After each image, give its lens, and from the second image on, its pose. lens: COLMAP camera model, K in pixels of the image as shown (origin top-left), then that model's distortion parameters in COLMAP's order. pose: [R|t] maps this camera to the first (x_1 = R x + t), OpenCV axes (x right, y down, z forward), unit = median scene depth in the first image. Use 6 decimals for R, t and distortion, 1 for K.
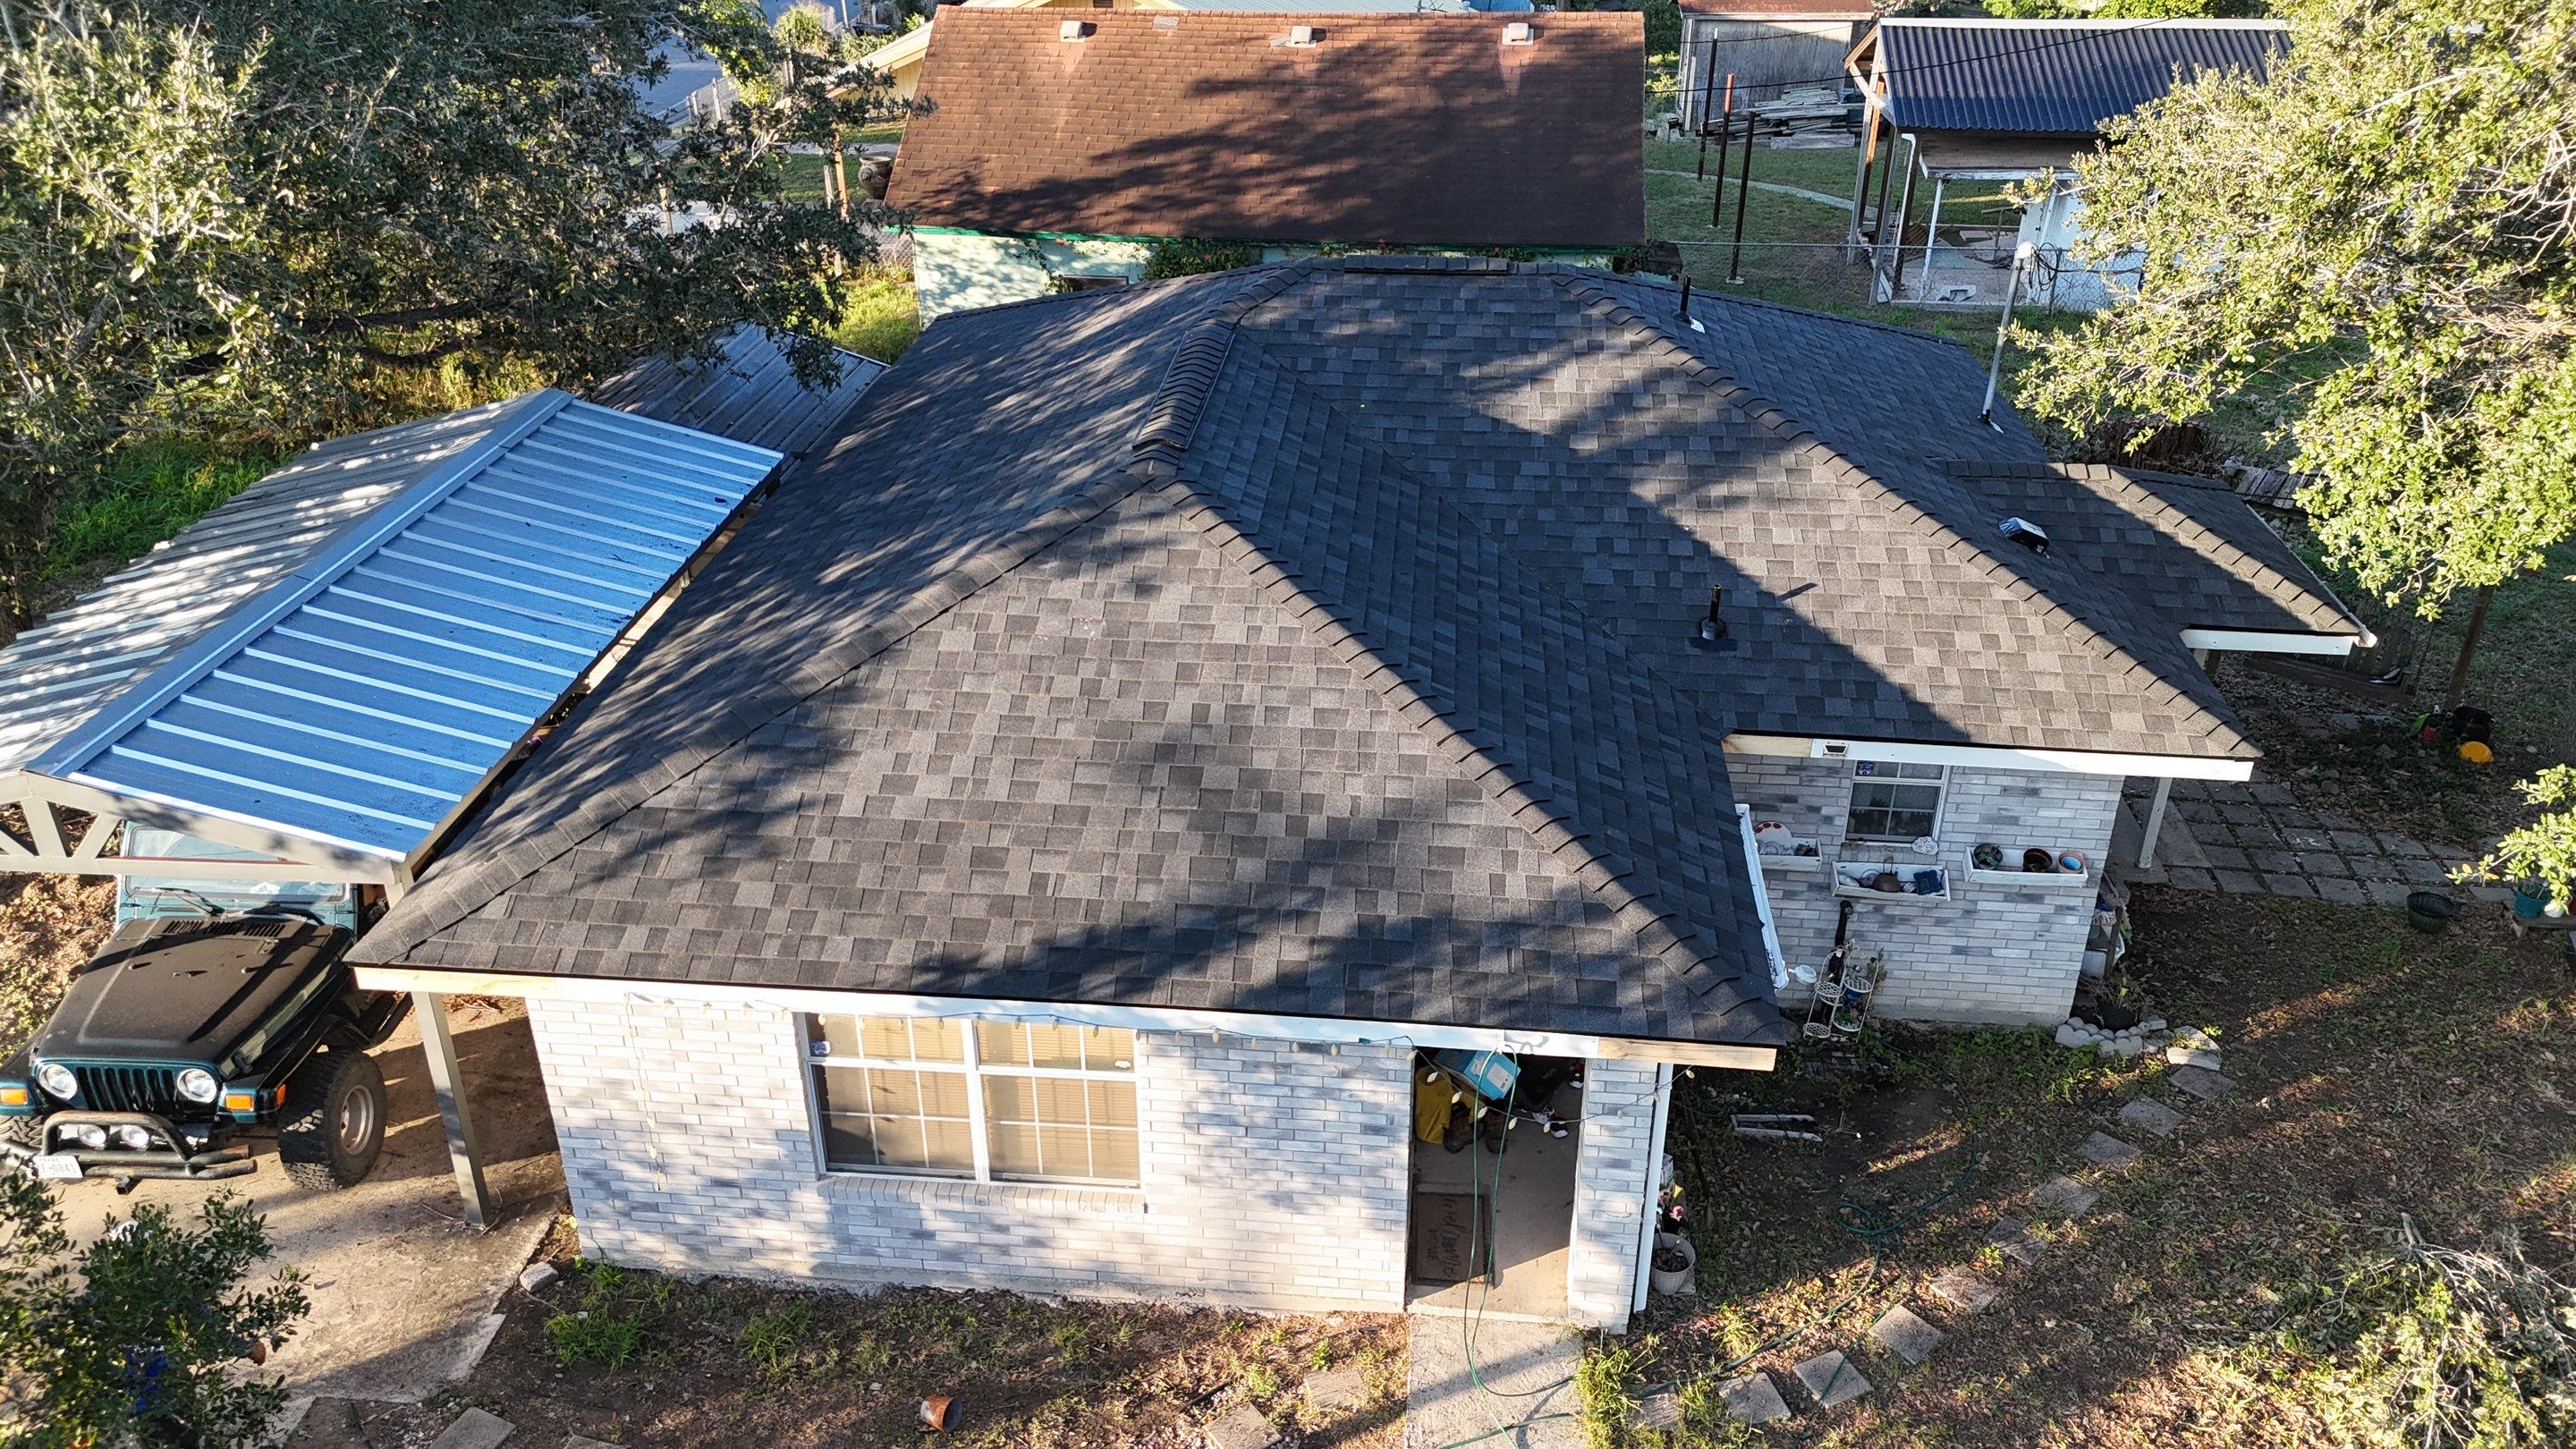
lens RADIAL K [[1900.4, 0, 1293.4], [0, 1900.4, 729.0], [0, 0, 1]] dist [0.078642, -0.077050]
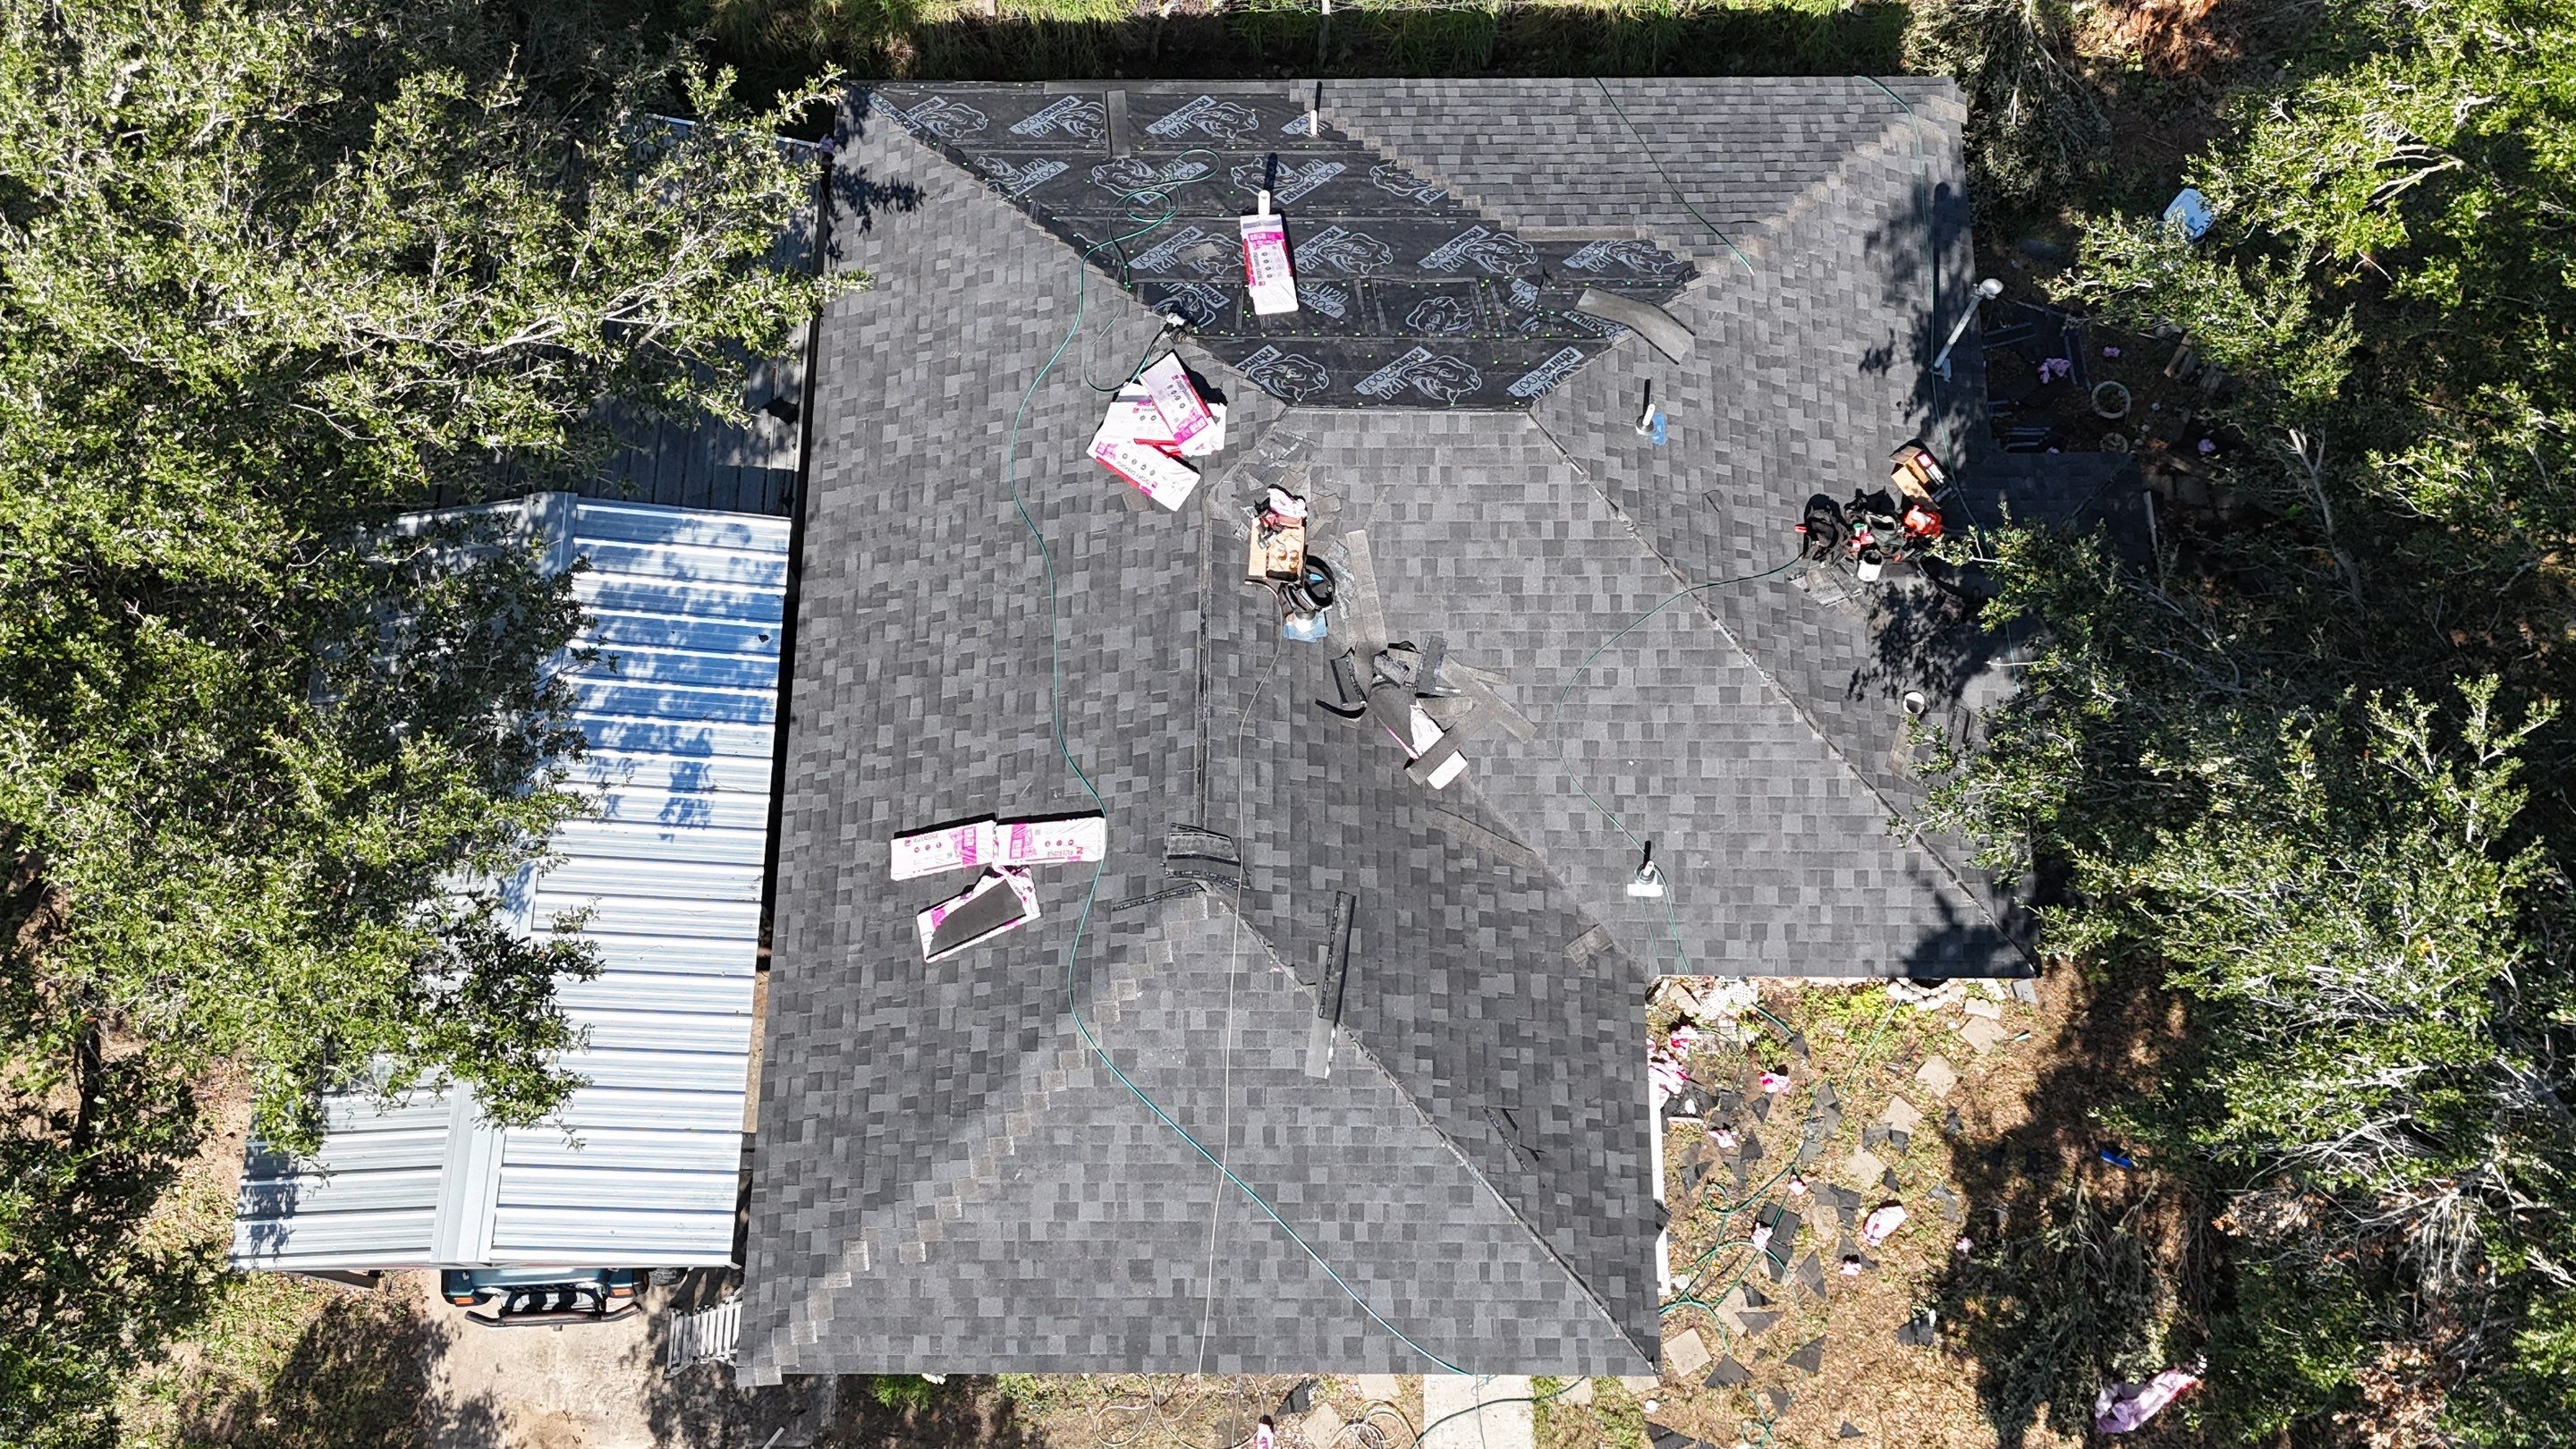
lens RADIAL K [[2312.4, 0, 1279.0], [0, 2312.4, 724.8], [0, 0, 1]] dist [0.106545, -0.165144]
pose [[0.996210, -0.086059, 0.012662, -0.034332], [0.054248, 0.728453, 0.682945, -1.256638], [-0.067997, -0.679669, 0.730360, -0.034609]]
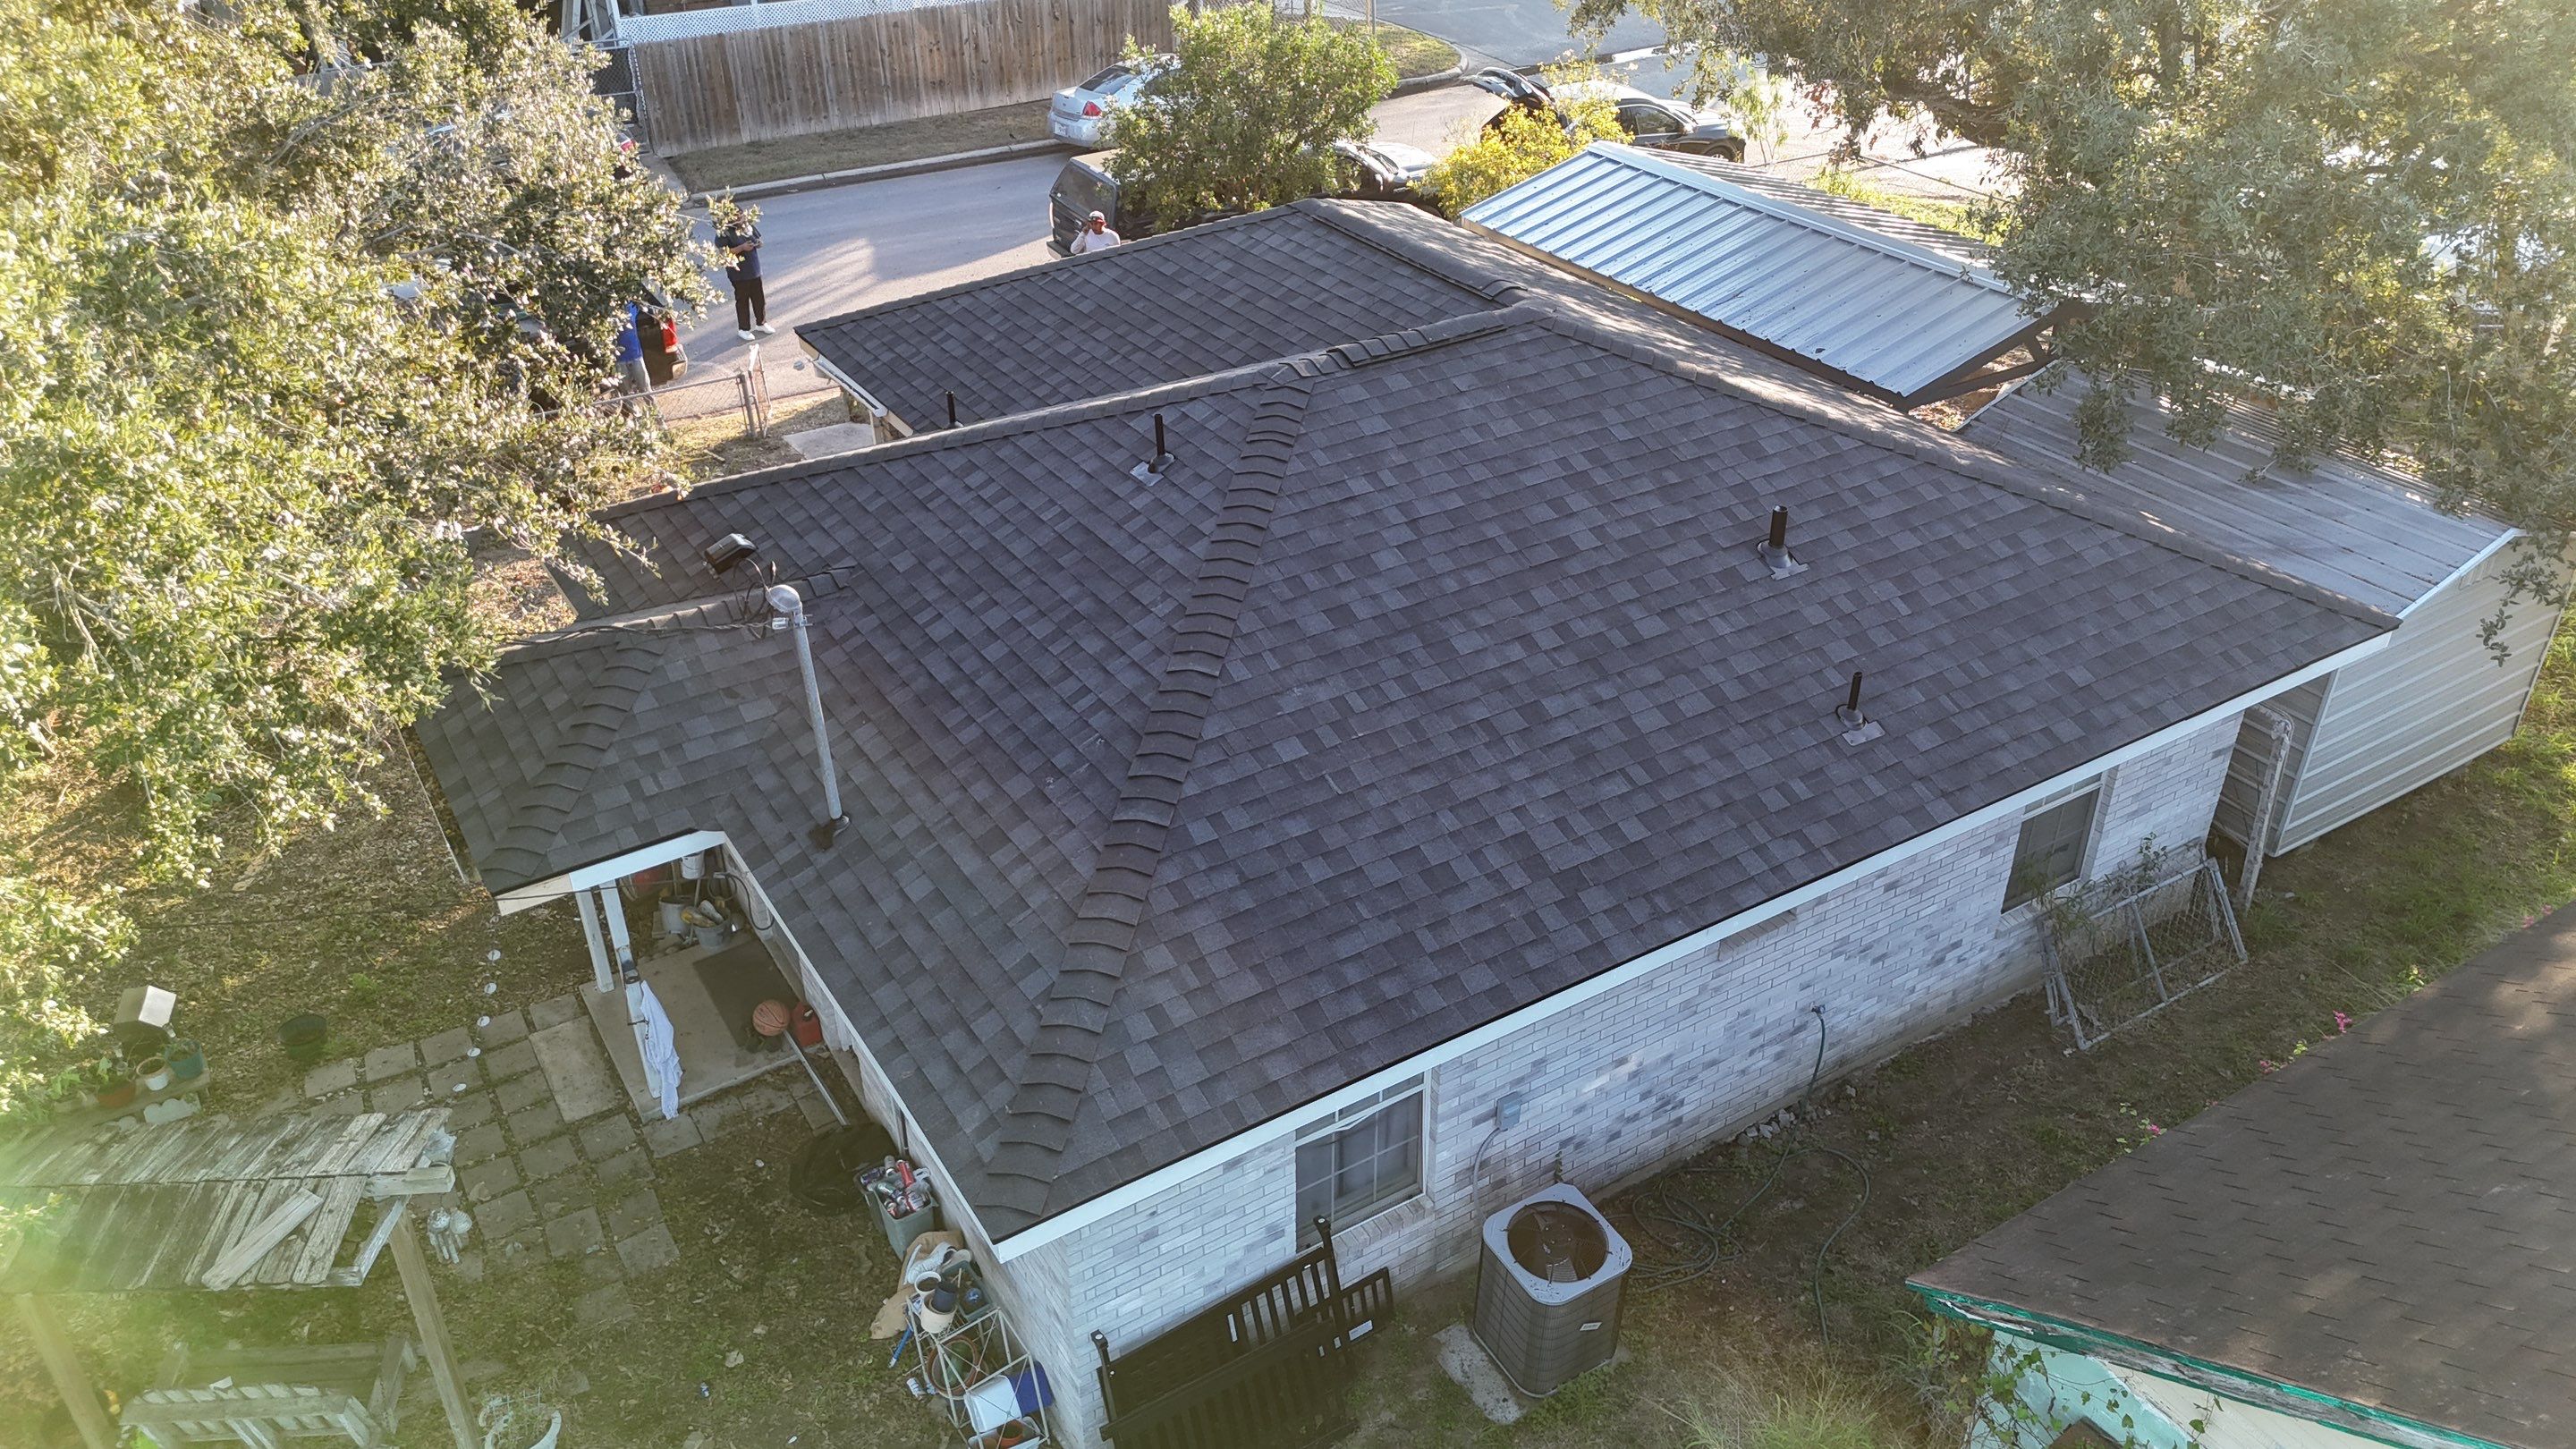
lens RADIAL K [[1900.4, 0, 1284.9], [0, 1900.4, 710.8], [0, 0, 1]] dist [0.078642, -0.077050]
pose [[-0.796913, 0.318374, -0.513388, 0.789594], [-0.279140, 0.559605, 0.780335, -1.034550], [0.535733, 0.765167, -0.357086, 1.804669]]
